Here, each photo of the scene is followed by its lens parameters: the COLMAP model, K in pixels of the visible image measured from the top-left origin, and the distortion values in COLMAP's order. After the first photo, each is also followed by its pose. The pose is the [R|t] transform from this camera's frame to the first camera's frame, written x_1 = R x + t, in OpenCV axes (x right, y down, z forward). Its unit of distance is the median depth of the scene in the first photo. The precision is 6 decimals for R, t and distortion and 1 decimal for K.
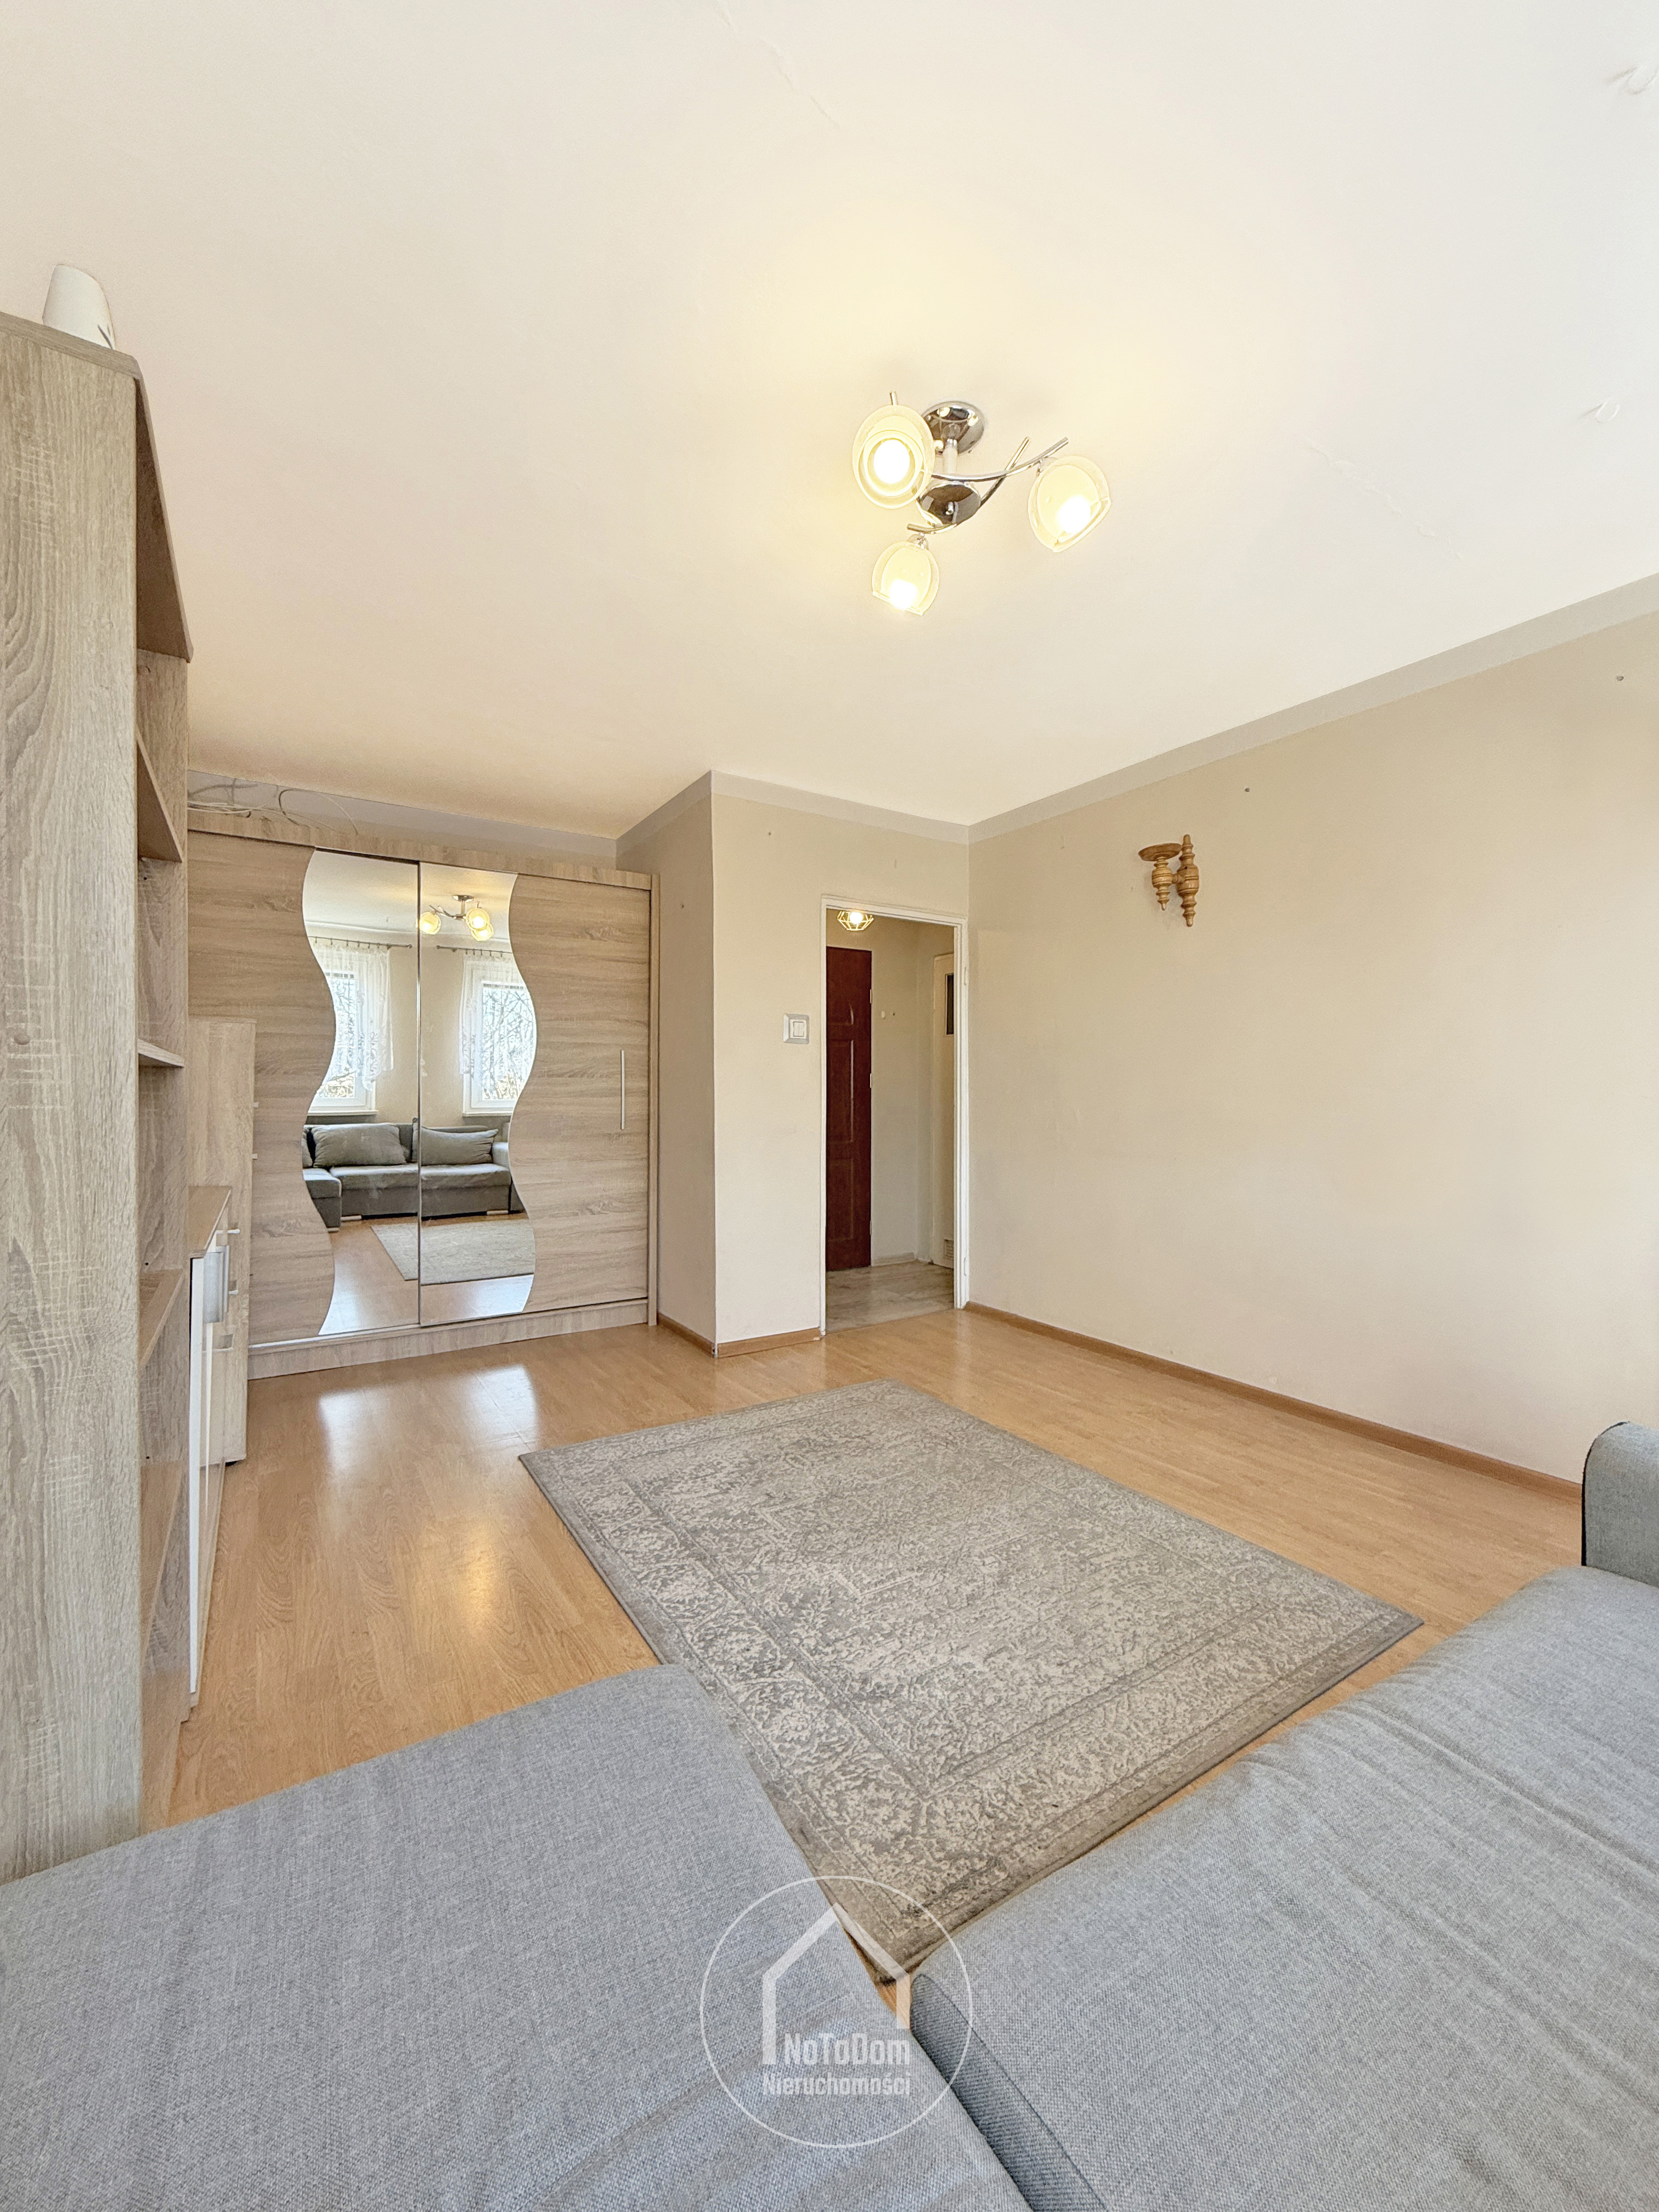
lens RADIAL K [[884.7, 0, 831.2], [0, 884.7, 1101.4], [0, 0, 1]] dist [0.000153, 0.000778]
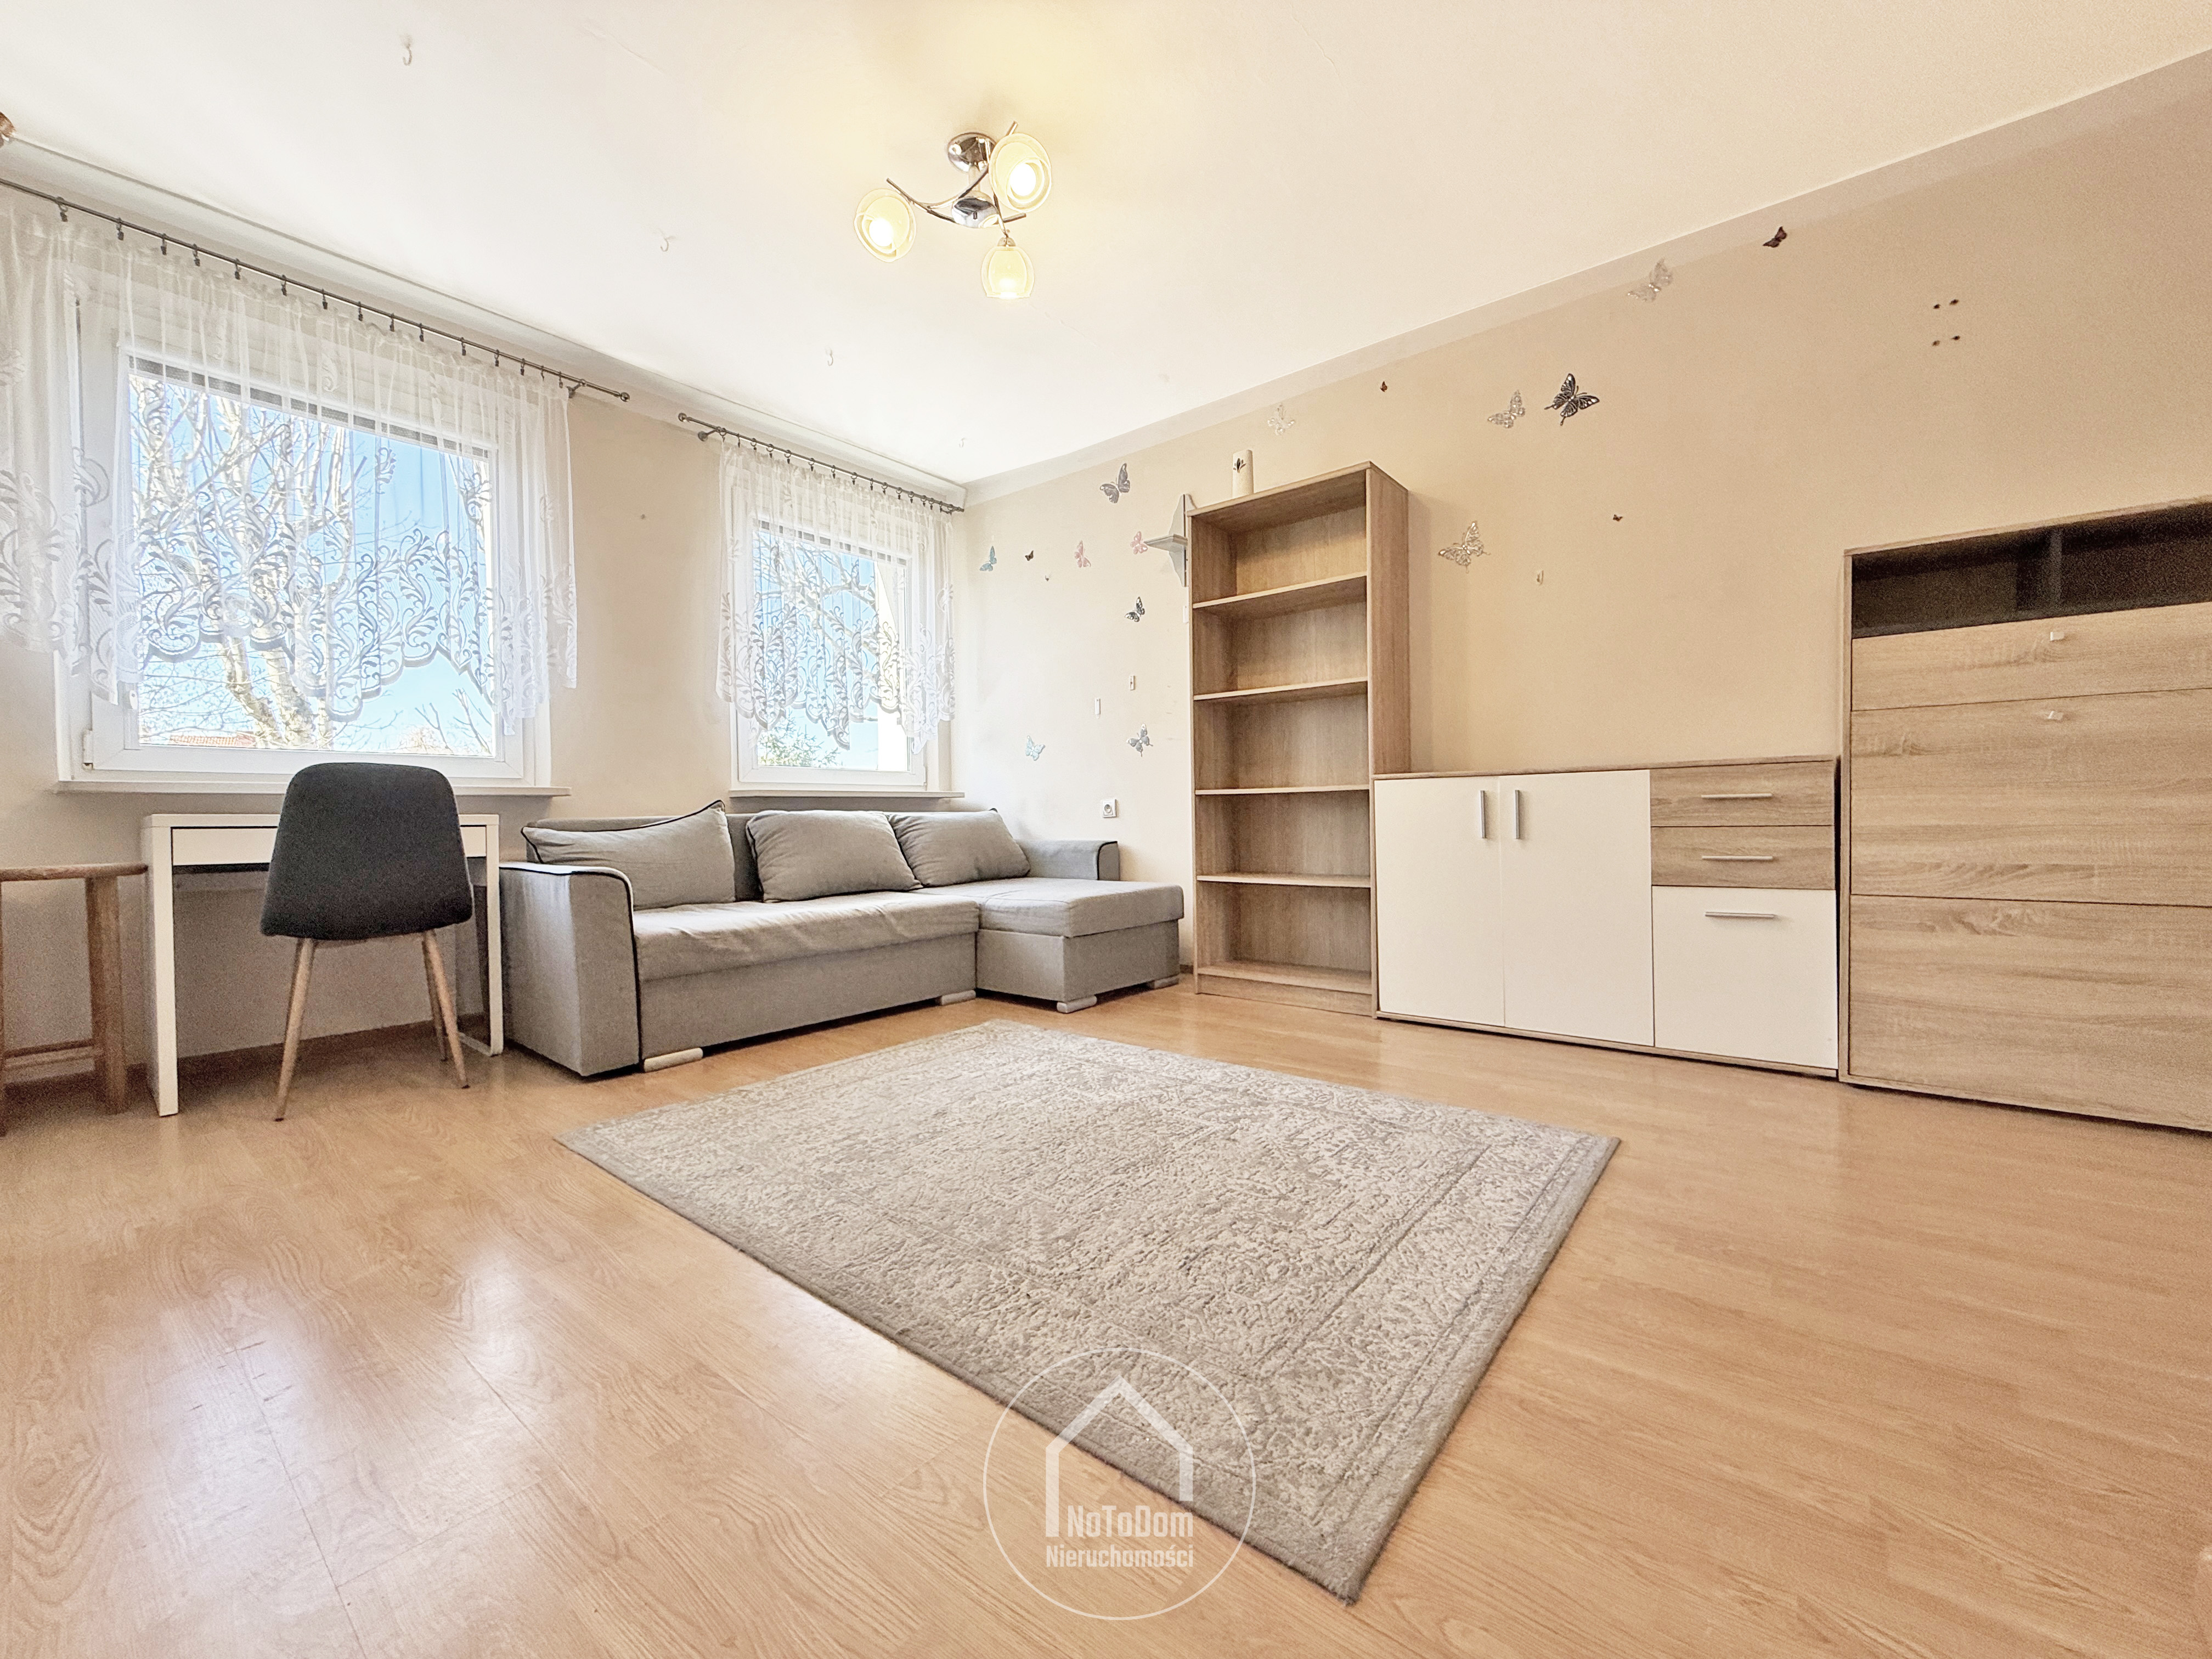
lens RADIAL K [[884.7, 0, 1103.5], [0, 884.7, 821.6], [0, 0, 1]] dist [0.000153, 0.000778]
pose [[-0.949194, 0.014795, -0.314344, 0.280151], [0.010532, 0.999828, 0.015257, 0.149840], [0.314515, 0.011171, -0.949187, 1.705989]]
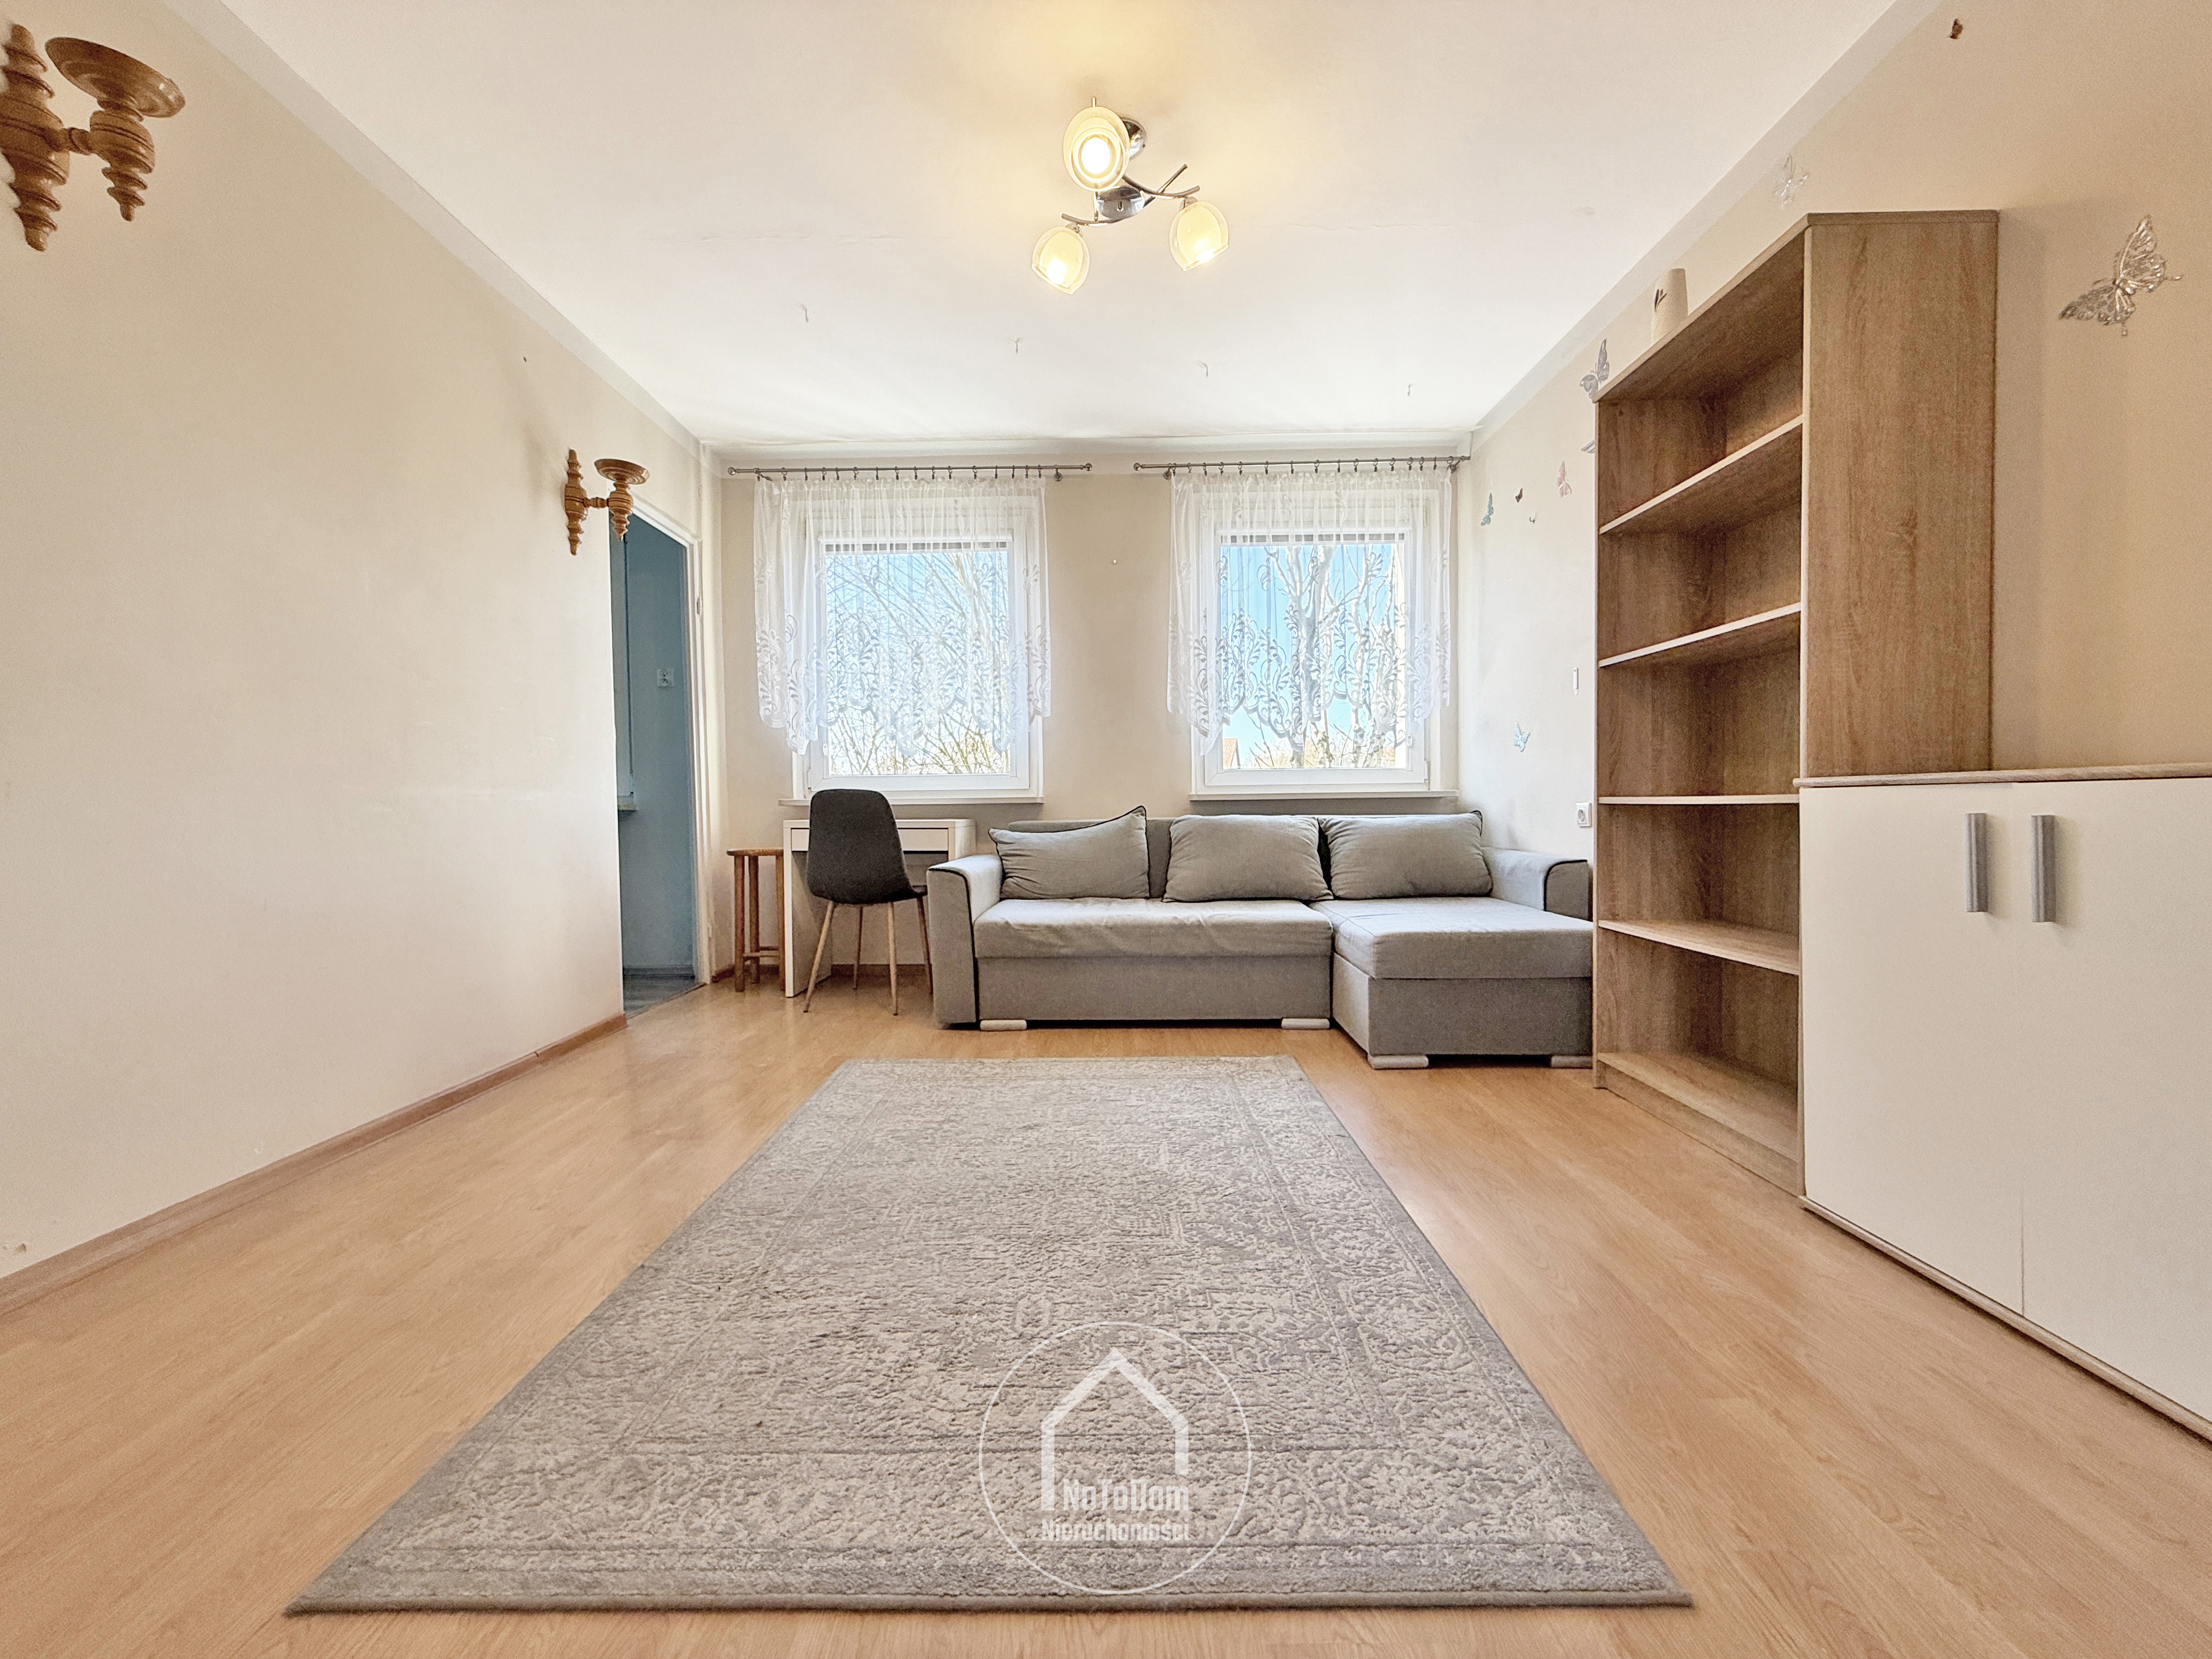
lens RADIAL K [[884.7, 0, 1095.7], [0, 884.7, 825.2], [0, 0, 1]] dist [0.000153, 0.000778]
pose [[-0.835343, -0.004622, 0.549710, -0.385845], [0.014906, 0.999407, 0.031055, 0.114509], [-0.549527, 0.034135, -0.834778, 1.536622]]
